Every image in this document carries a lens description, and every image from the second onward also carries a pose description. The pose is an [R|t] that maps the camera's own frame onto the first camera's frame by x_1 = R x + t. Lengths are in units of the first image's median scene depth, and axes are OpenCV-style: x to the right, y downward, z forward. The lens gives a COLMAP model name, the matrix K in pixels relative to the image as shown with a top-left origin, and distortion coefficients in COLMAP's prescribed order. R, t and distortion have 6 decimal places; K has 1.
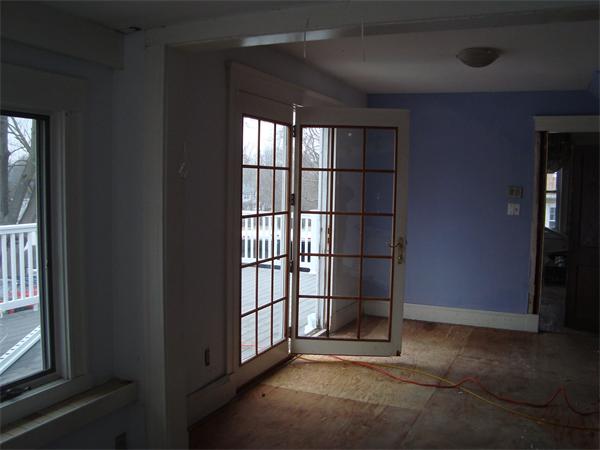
lens RADIAL K [[577.5, 0, 300.0], [0, 577.5, 225.0], [0, 0, 1]] dist [-0.206800, 0.181198]
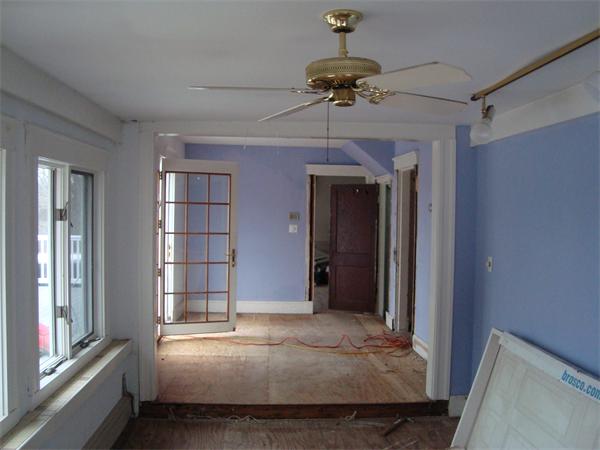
lens RADIAL K [[577.5, 0, 300.0], [0, 577.5, 225.0], [0, 0, 1]] dist [-0.206800, 0.181198]
pose [[0.885145, -0.012016, 0.465160, -0.353208], [0.030448, 0.999020, -0.032132, 0.012648], [-0.464318, 0.042604, 0.884643, -0.378226]]
